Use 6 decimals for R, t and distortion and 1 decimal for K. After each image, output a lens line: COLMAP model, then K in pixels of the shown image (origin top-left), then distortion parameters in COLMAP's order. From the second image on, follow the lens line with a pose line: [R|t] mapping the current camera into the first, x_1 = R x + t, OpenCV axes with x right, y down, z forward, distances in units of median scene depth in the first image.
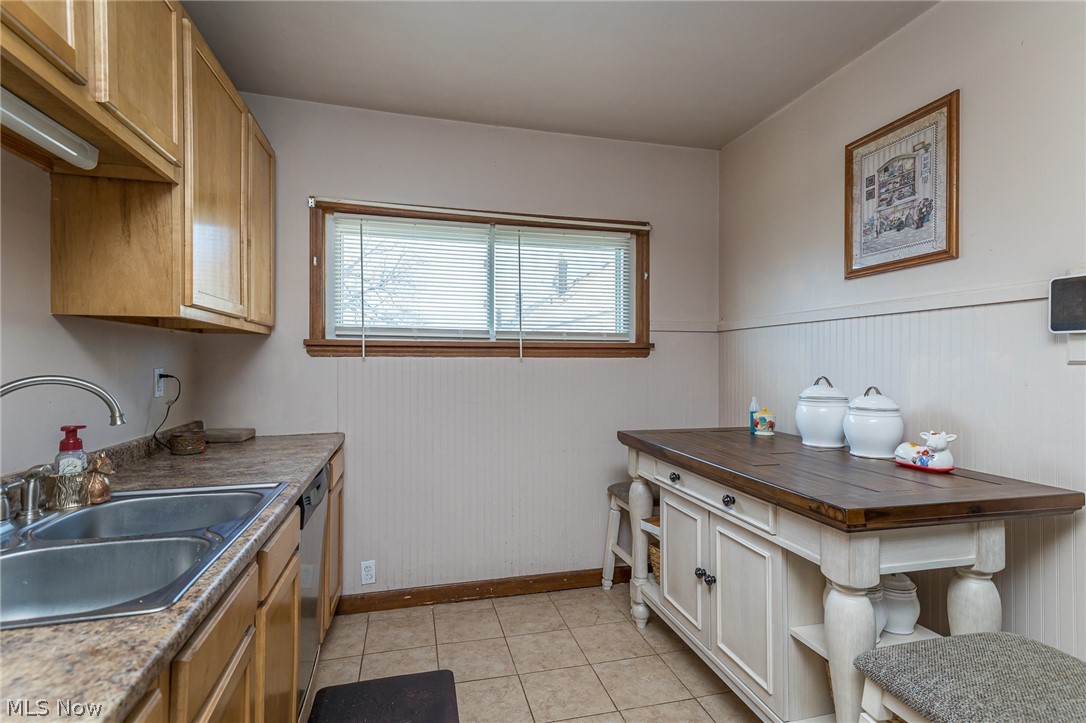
lens RADIAL K [[536.9, 0, 545.6], [0, 536.9, 360.5], [0, 0, 1]] dist [0.012569, -0.001154]
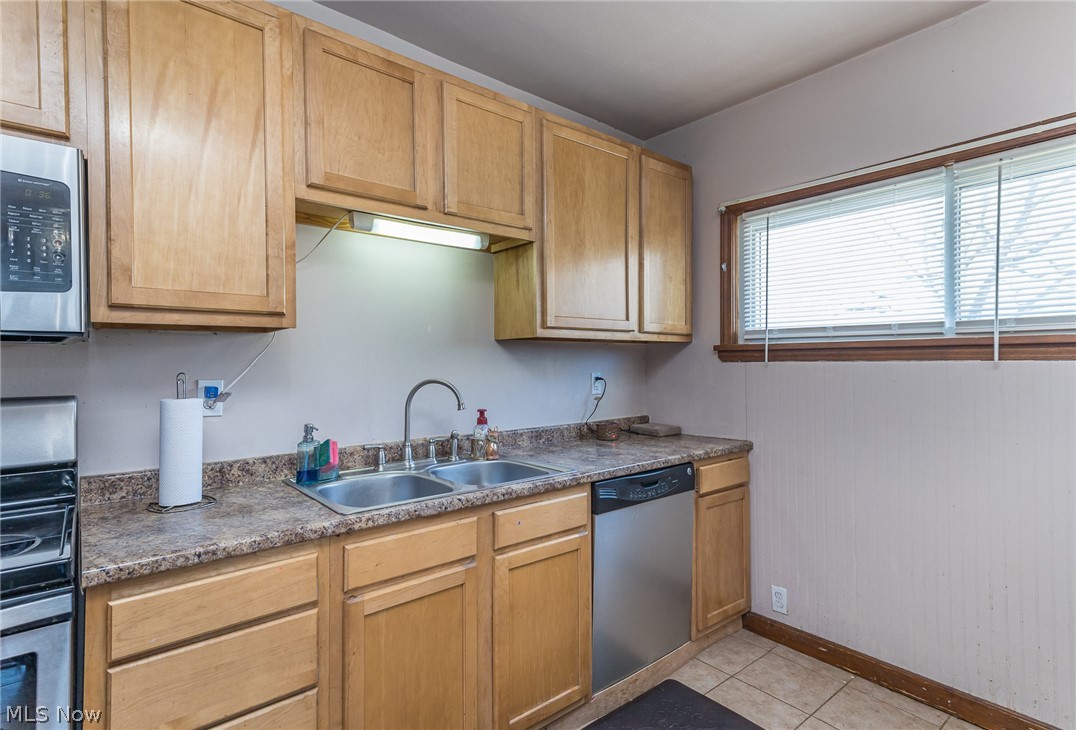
lens RADIAL K [[541.4, 0, 534.3], [0, 541.4, 366.4], [0, 0, 1]] dist [0.025291, 0.000572]
pose [[0.411971, 0.001063, -0.911196, 0.346076], [0.007679, 0.999960, 0.004638, -0.006736], [0.911164, -0.008908, 0.411947, 0.252443]]
